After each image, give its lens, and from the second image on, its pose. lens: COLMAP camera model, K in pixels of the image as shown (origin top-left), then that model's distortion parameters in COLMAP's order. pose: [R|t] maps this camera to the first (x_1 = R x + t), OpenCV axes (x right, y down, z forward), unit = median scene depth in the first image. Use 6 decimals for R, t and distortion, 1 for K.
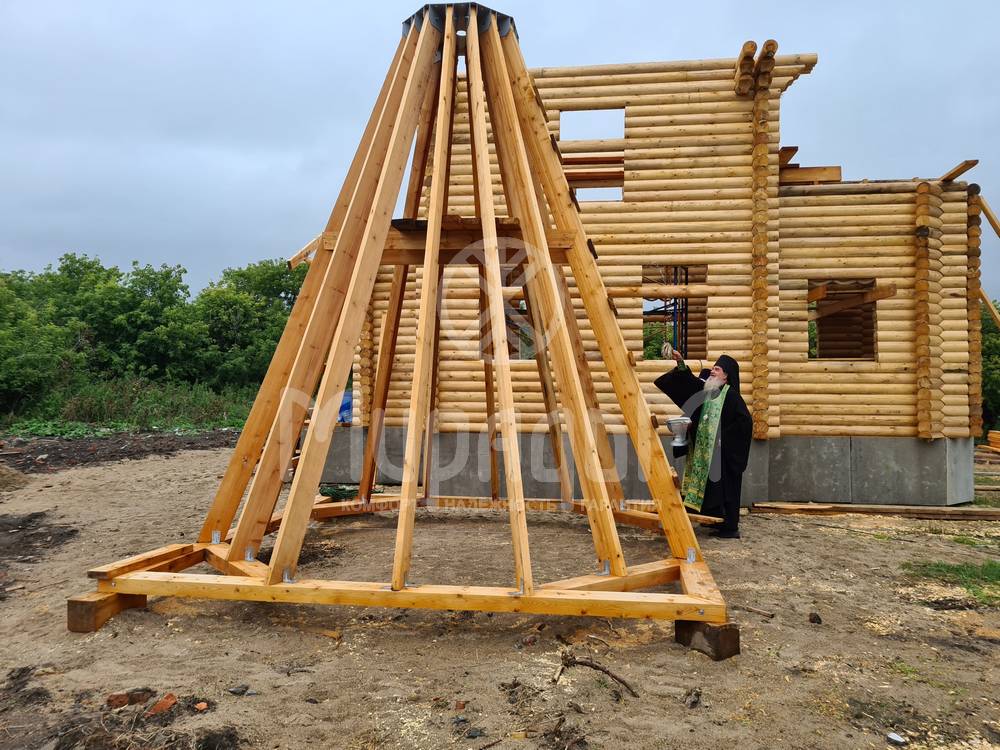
lens RADIAL K [[772.2, 0, 498.3], [0, 772.2, 380.3], [0, 0, 1]] dist [0.060778, -0.054286]
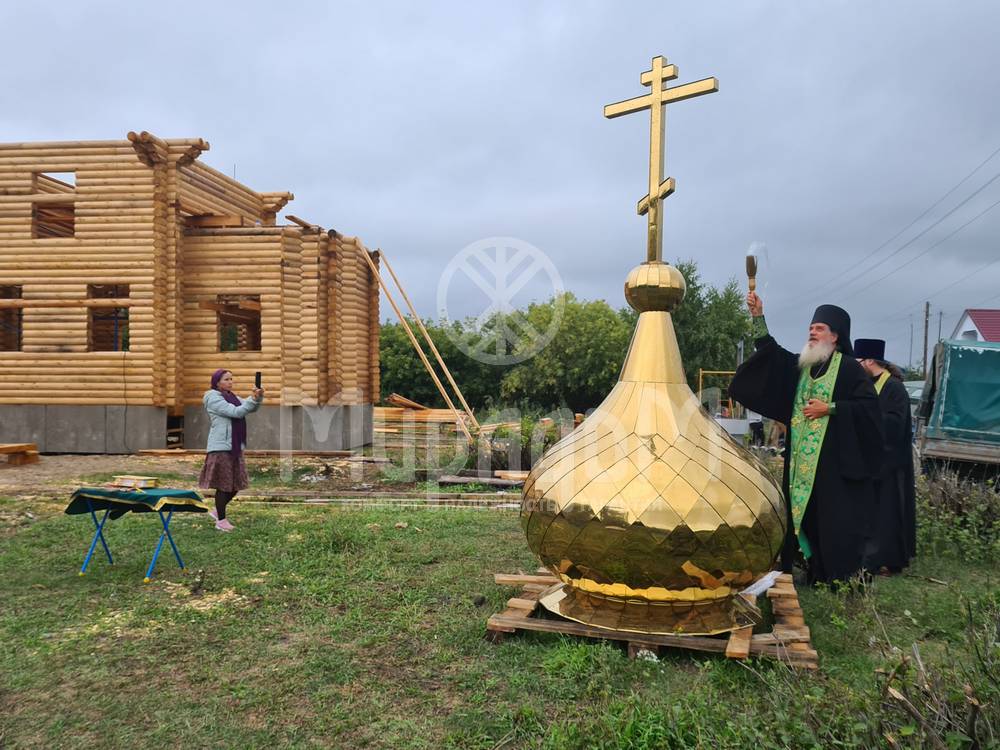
lens RADIAL K [[772.2, 0, 498.3], [0, 772.2, 380.3], [0, 0, 1]] dist [0.060778, -0.054286]
pose [[0.999679, -0.002703, 0.025210, 0.896015], [0.002731, 0.999996, -0.001091, 0.029062], [-0.025207, 0.001159, 0.999682, -0.435562]]
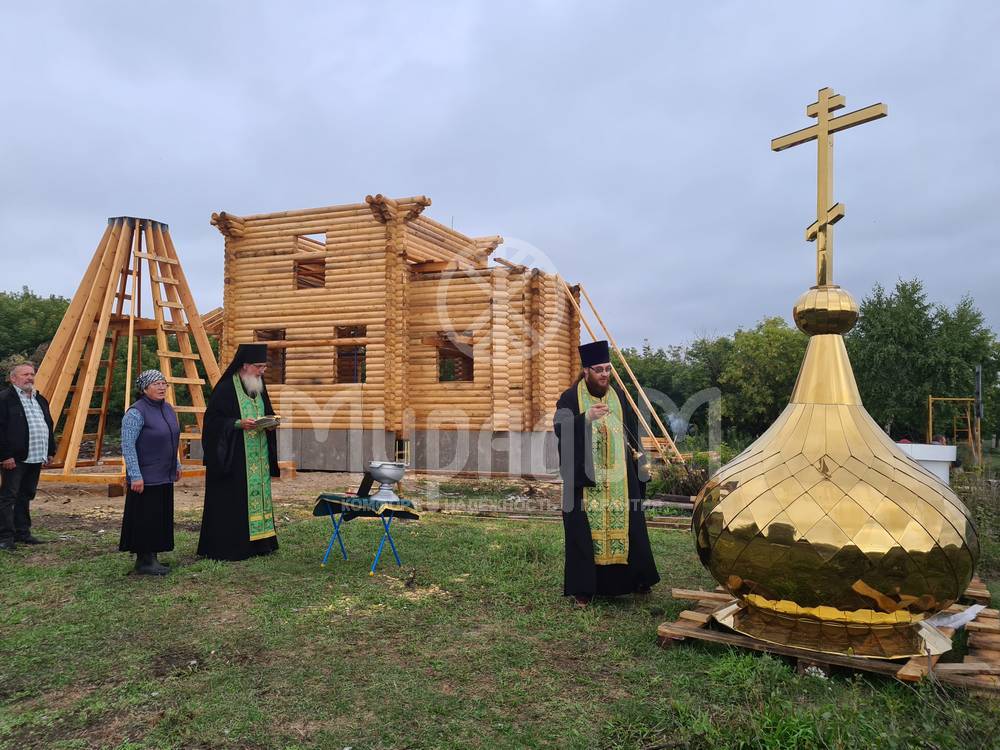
lens RADIAL K [[772.2, 0, 498.3], [0, 772.2, 380.3], [0, 0, 1]] dist [0.060778, -0.054286]
pose [[0.967296, -0.014118, -0.253257, 0.942936], [0.003463, 0.999092, -0.042468, 0.037536], [0.253627, 0.040202, 0.966466, -0.501899]]
